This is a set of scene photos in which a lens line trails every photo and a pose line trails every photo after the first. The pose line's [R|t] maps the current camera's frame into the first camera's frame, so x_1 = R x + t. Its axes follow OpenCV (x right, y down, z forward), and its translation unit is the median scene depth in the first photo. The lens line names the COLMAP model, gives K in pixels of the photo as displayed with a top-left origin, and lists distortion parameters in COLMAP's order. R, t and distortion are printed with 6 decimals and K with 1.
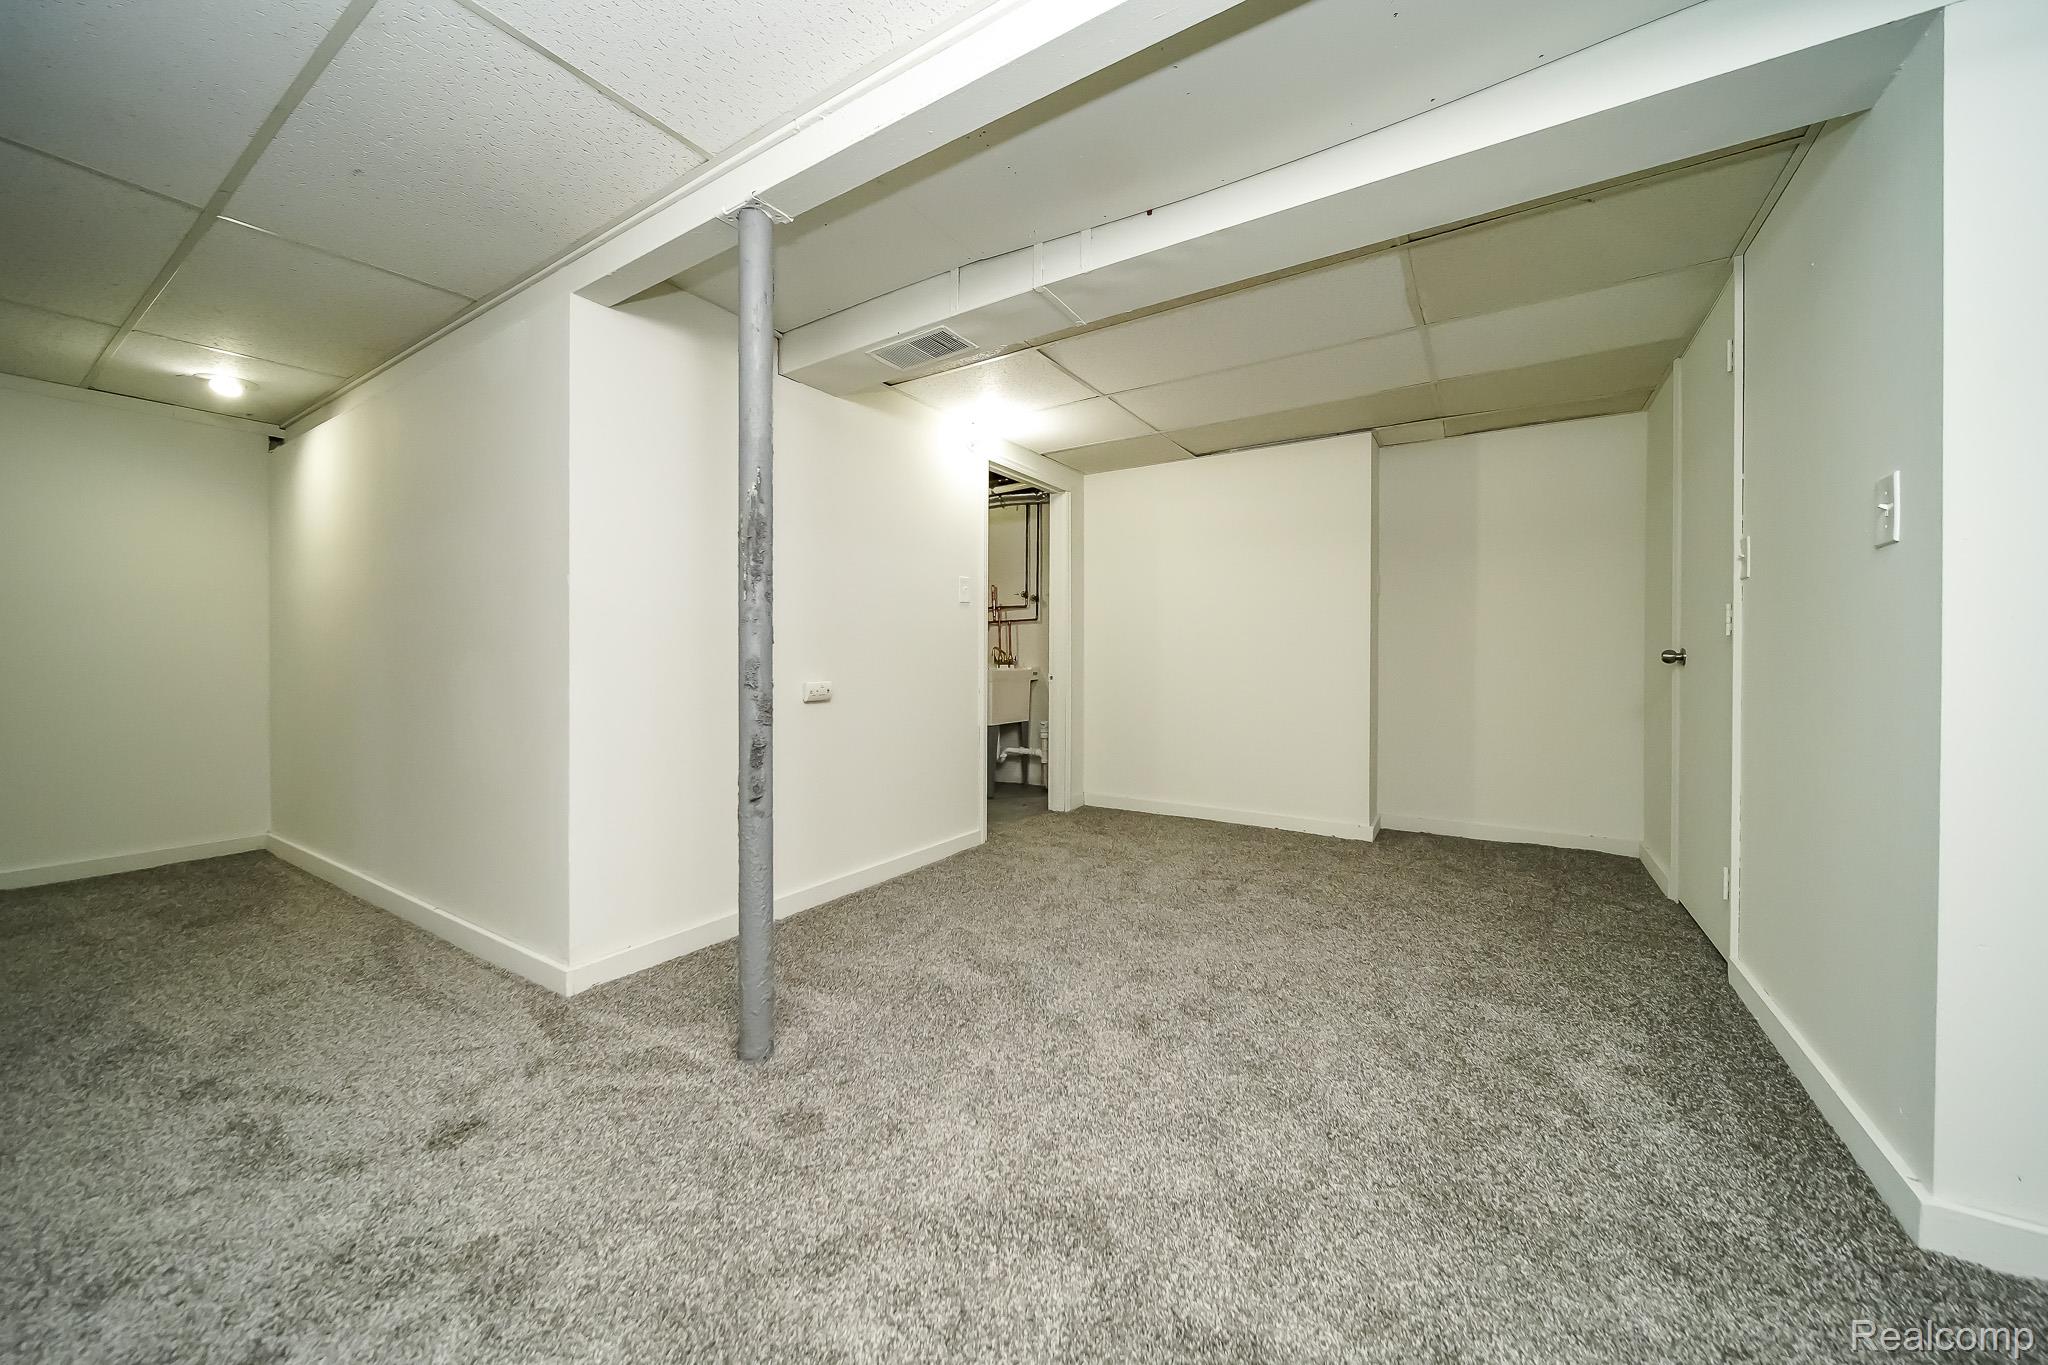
lens RADIAL K [[745.6, 0, 1019.6], [0, 745.6, 680.6], [0, 0, 1]] dist [-0.000413, -0.000006]
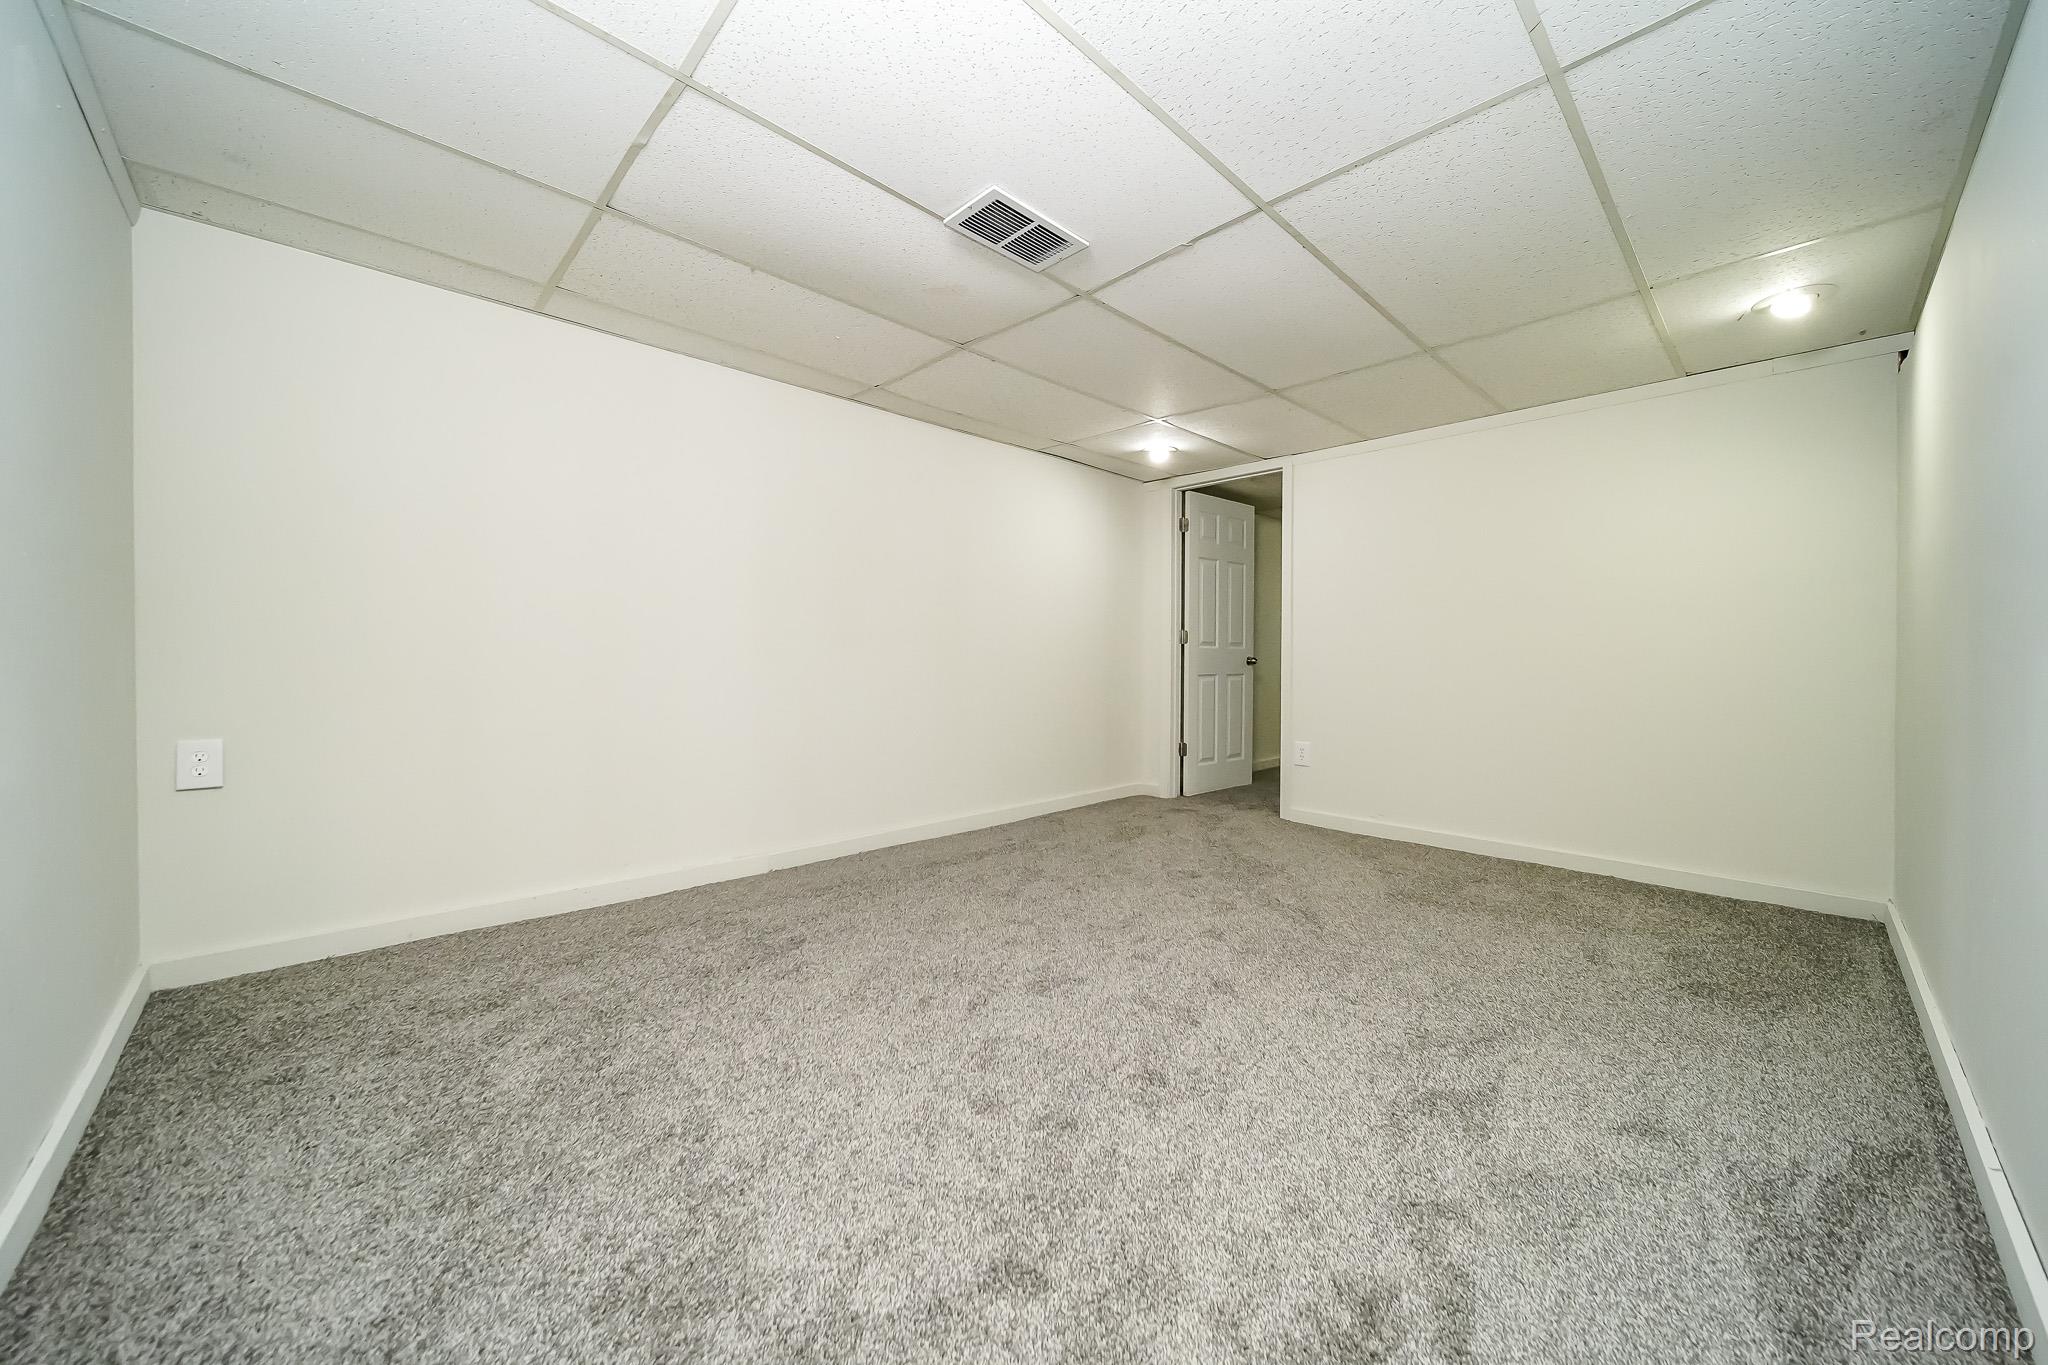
lens RADIAL K [[745.6, 0, 1019.6], [0, 745.6, 680.6], [0, 0, 1]] dist [-0.000413, -0.000006]
pose [[-0.220787, 0.008164, -0.975288, -0.147937], [-0.028053, 0.999498, 0.014717, -0.000731], [0.974919, 0.030609, -0.220447, 0.419584]]
